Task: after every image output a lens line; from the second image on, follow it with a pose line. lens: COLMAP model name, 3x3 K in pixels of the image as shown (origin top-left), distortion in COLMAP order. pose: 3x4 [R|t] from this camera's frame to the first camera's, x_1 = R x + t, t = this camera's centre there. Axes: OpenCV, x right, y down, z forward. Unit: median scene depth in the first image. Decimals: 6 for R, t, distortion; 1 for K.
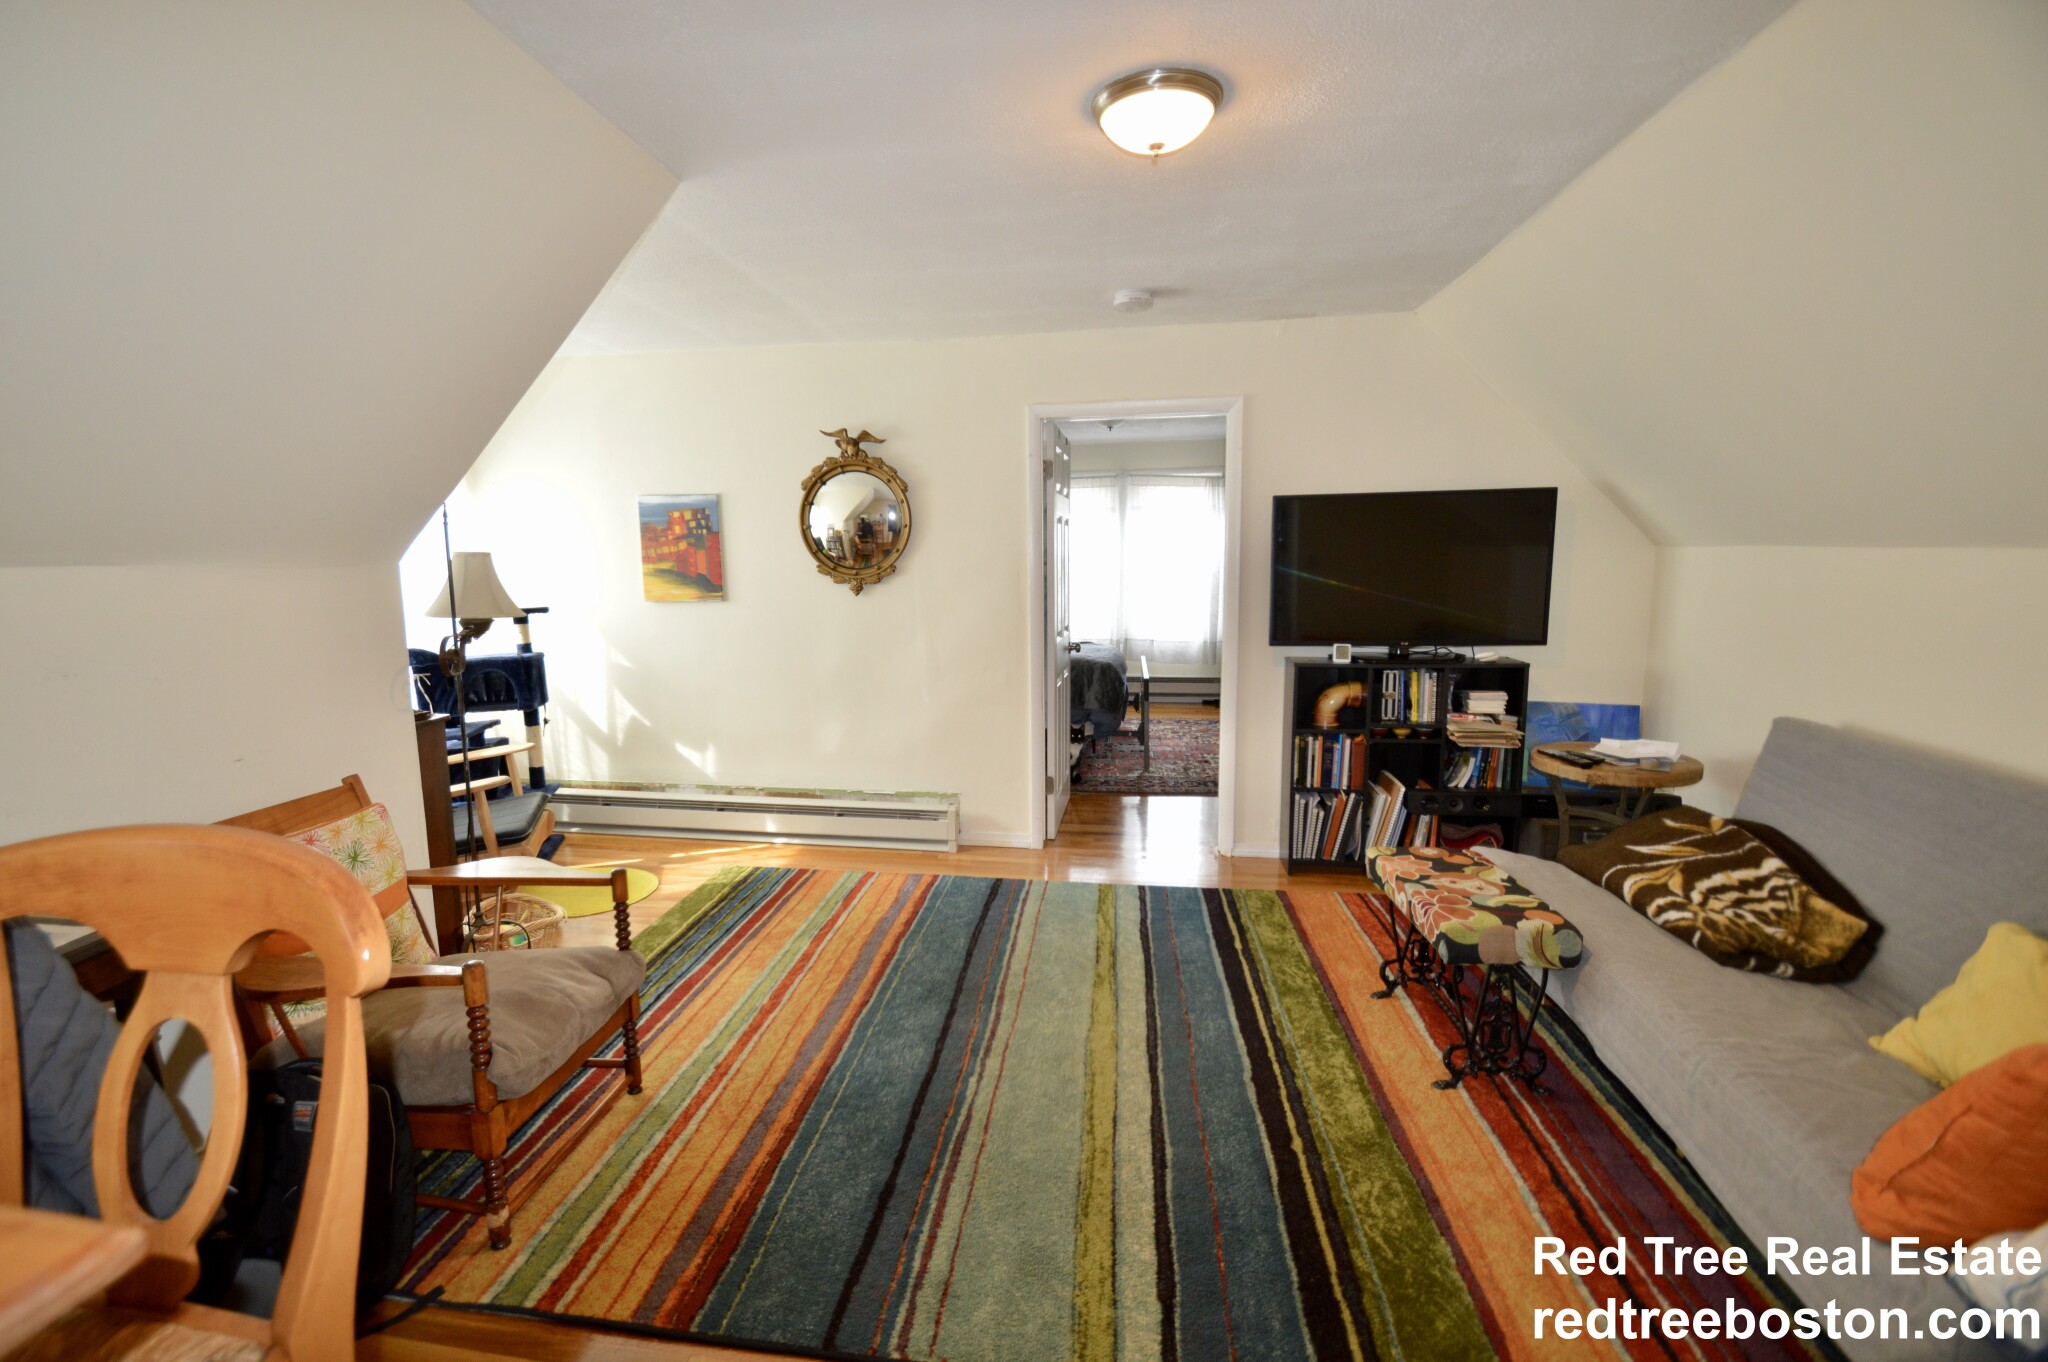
lens RADIAL K [[928.7, 0, 971.3], [0, 928.7, 686.3], [0, 0, 1]] dist [0.005690, -0.012202]
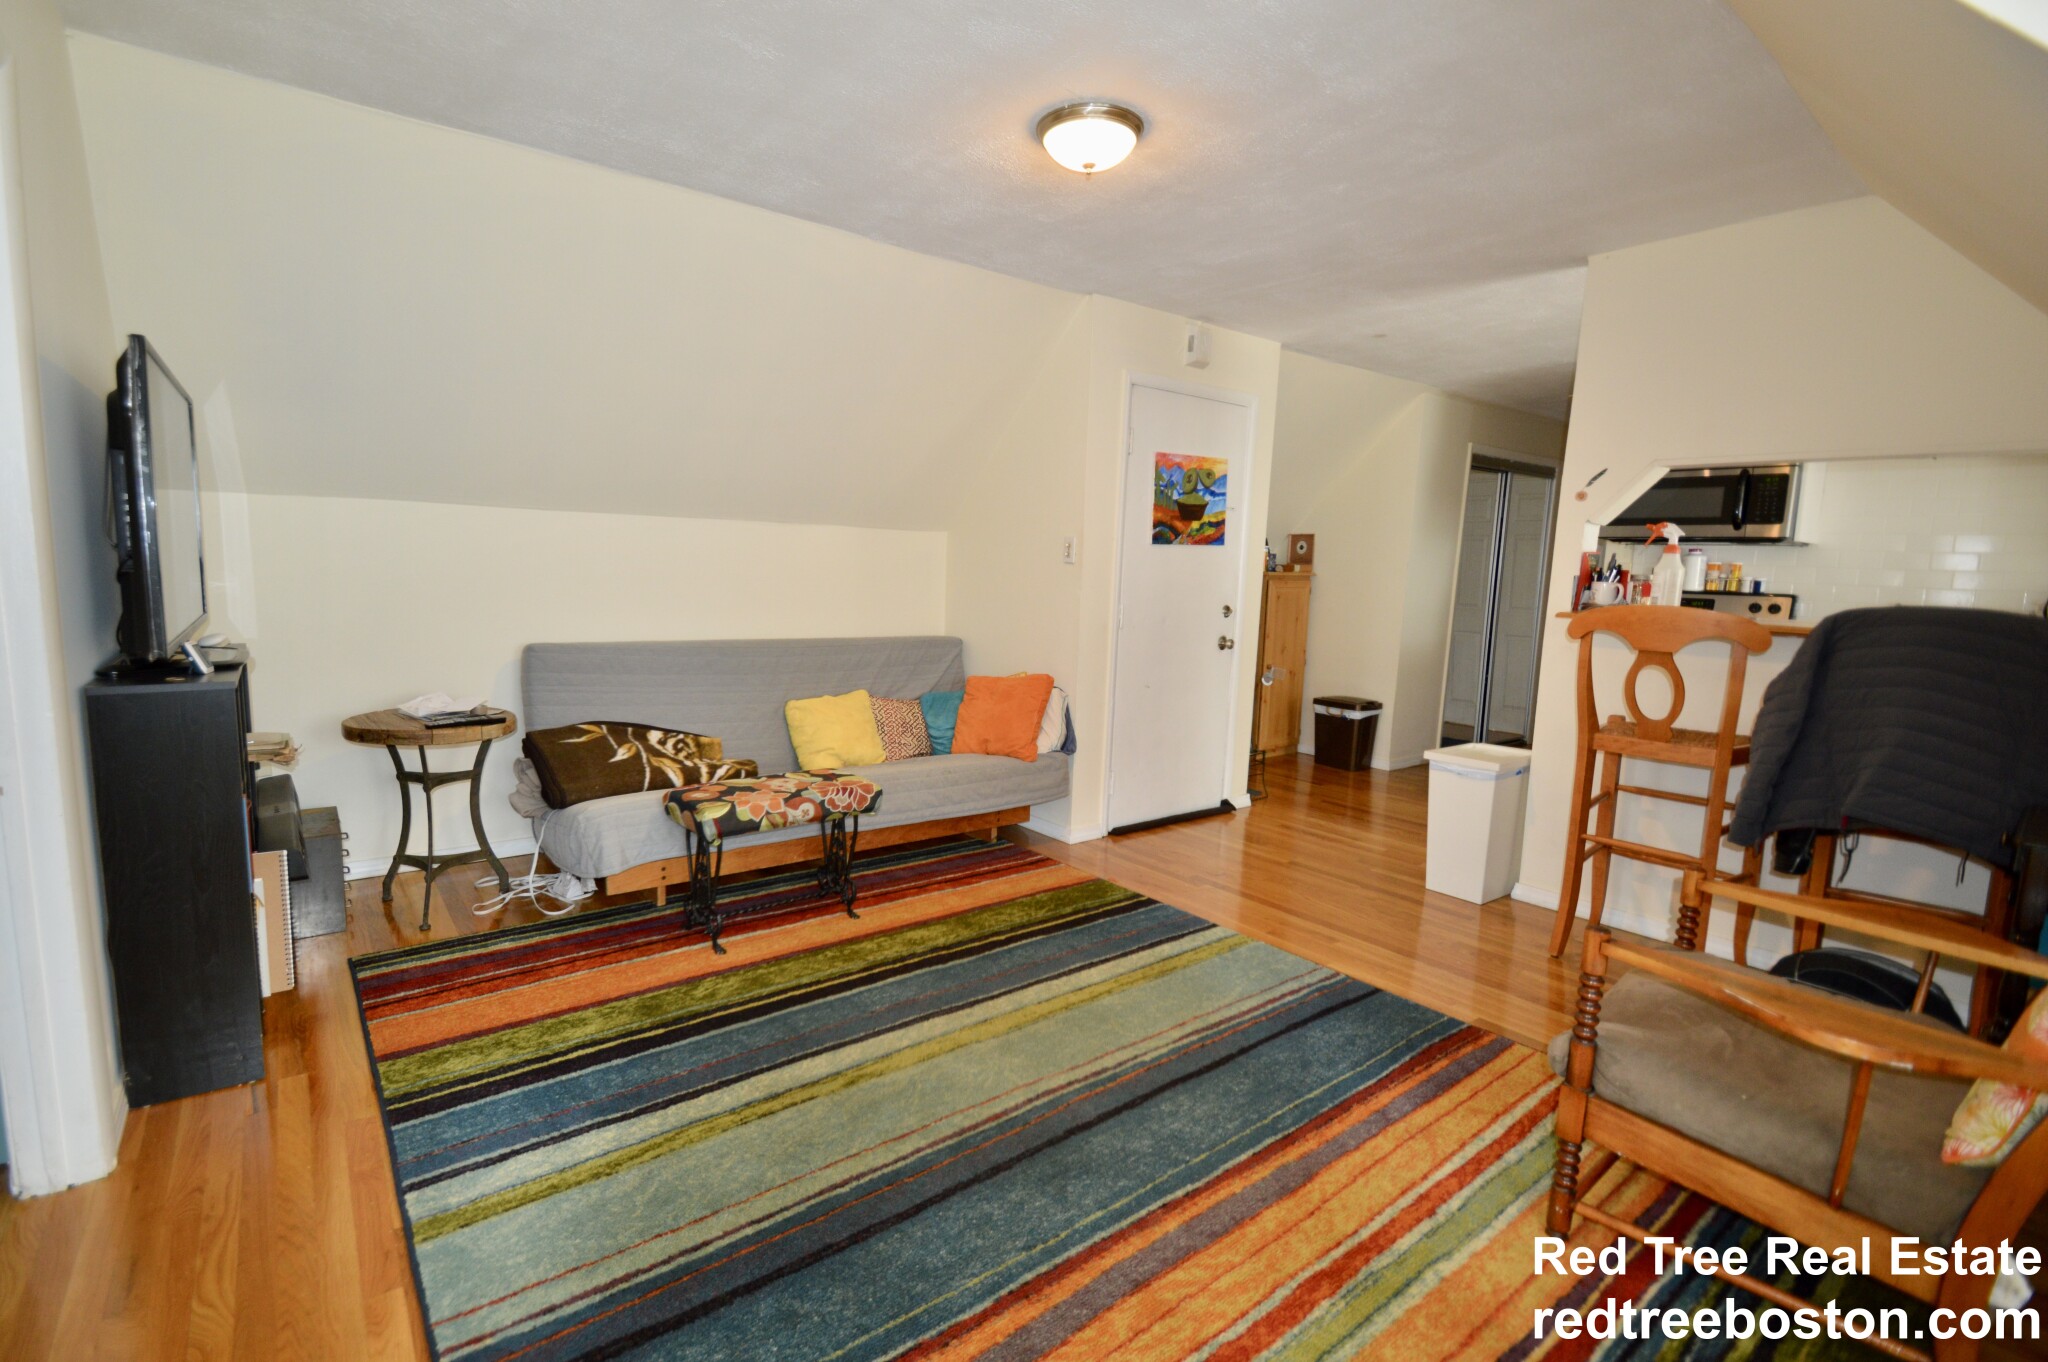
lens RADIAL K [[928.7, 0, 971.3], [0, 928.7, 686.3], [0, 0, 1]] dist [0.005690, -0.012202]
pose [[-0.715830, -0.097939, 0.691373, -0.379956], [0.081339, 0.971679, 0.221864, -0.128765], [-0.693521, 0.215052, -0.687590, 1.325073]]
